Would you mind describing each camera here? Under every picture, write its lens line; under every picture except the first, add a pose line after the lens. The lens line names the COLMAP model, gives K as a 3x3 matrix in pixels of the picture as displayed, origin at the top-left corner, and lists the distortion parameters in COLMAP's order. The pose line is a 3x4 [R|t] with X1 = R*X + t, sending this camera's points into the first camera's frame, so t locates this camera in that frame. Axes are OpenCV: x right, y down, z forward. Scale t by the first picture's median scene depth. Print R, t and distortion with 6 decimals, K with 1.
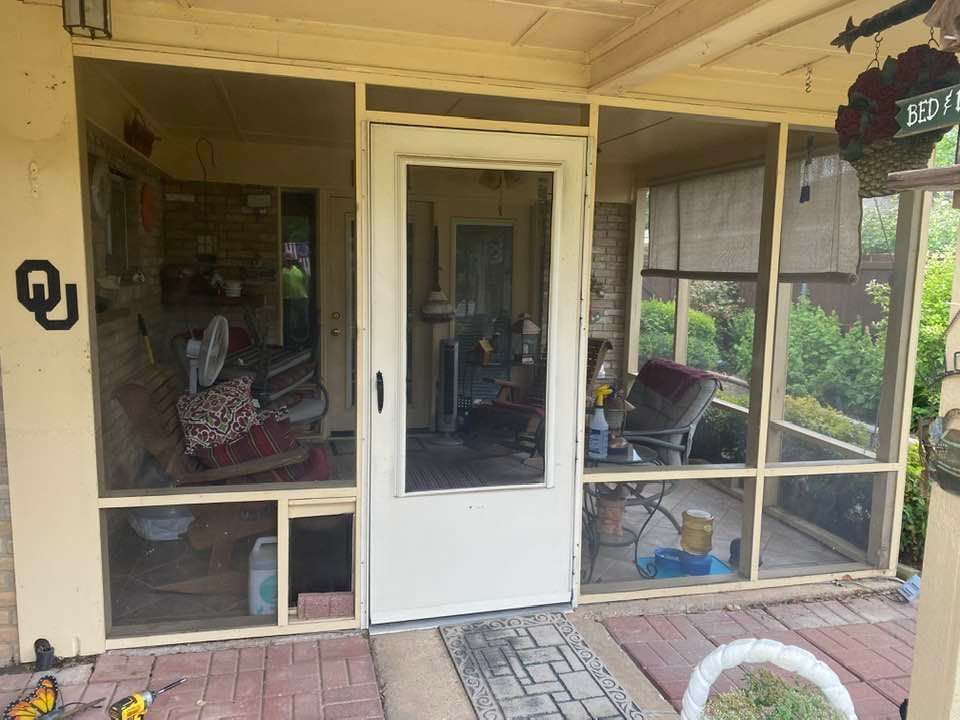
lens RADIAL K [[684.7, 0, 480.2], [0, 684.7, 356.9], [0, 0, 1]] dist [0.060993, -0.058825]
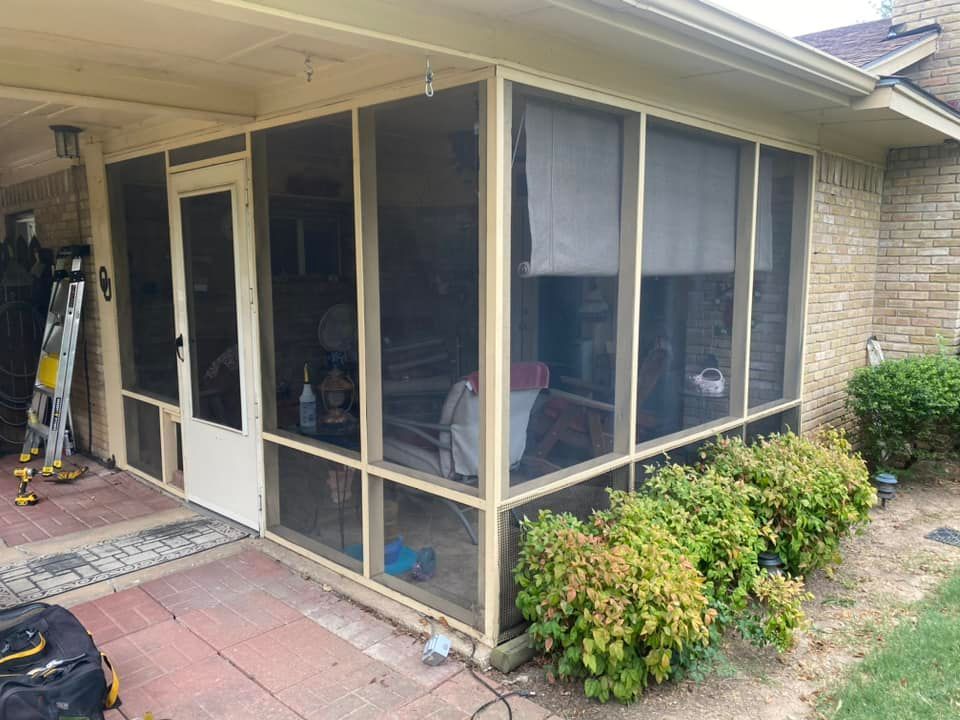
lens RADIAL K [[680.2, 0, 480.0], [0, 680.2, 360.0], [0, 0, 1]] dist [0.047099, -0.060348]
pose [[0.569895, 0.086467, -0.817156, 1.439503], [-0.092271, 0.994893, 0.040924, -0.043848], [0.816521, 0.052077, 0.574963, 0.644003]]
